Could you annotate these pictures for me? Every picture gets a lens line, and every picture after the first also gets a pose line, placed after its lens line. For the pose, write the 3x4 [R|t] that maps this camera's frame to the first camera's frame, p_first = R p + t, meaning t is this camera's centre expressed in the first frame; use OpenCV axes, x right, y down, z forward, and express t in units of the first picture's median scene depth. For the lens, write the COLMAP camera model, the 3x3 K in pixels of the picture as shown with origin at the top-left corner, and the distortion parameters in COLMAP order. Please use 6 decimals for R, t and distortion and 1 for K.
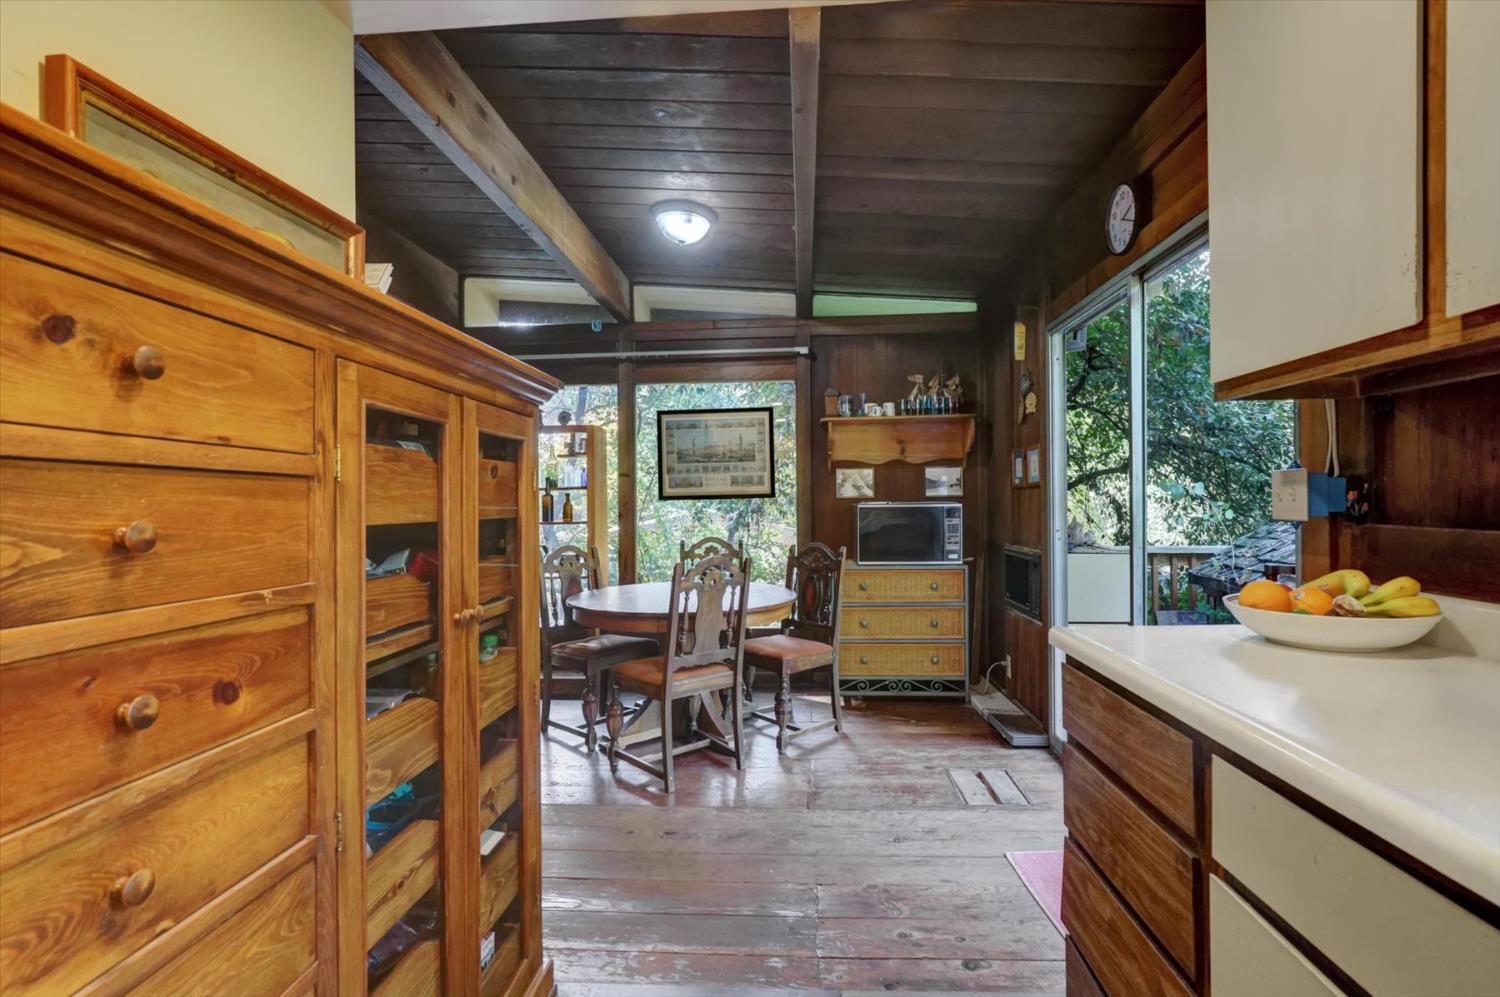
lens RADIAL K [[697.4, 0, 759.7], [0, 697.4, 498.6], [0, 0, 1]] dist [-0.013726, -0.001389]
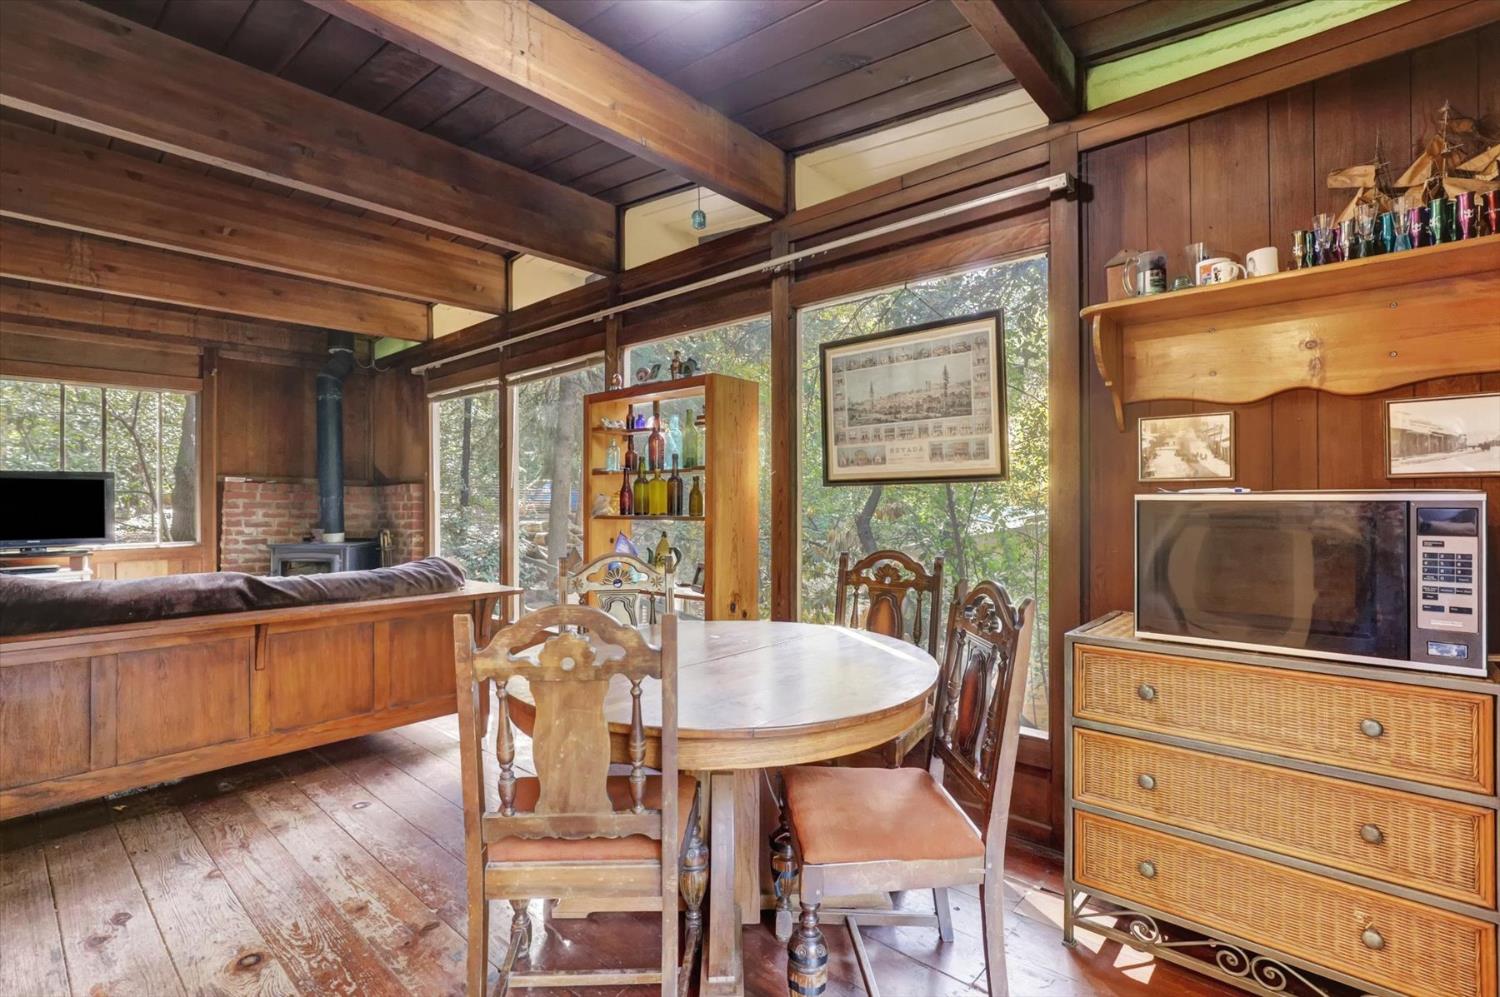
lens RADIAL K [[691.5, 0, 750.0], [0, 691.5, 498.5], [0, 0, 1]] dist [-0.013685, 0.000602]
pose [[0.790524, 0.009524, -0.612357, 0.189589], [-0.004329, 0.999941, 0.009963, 0.007375], [0.612416, -0.005226, 0.790518, 0.477968]]
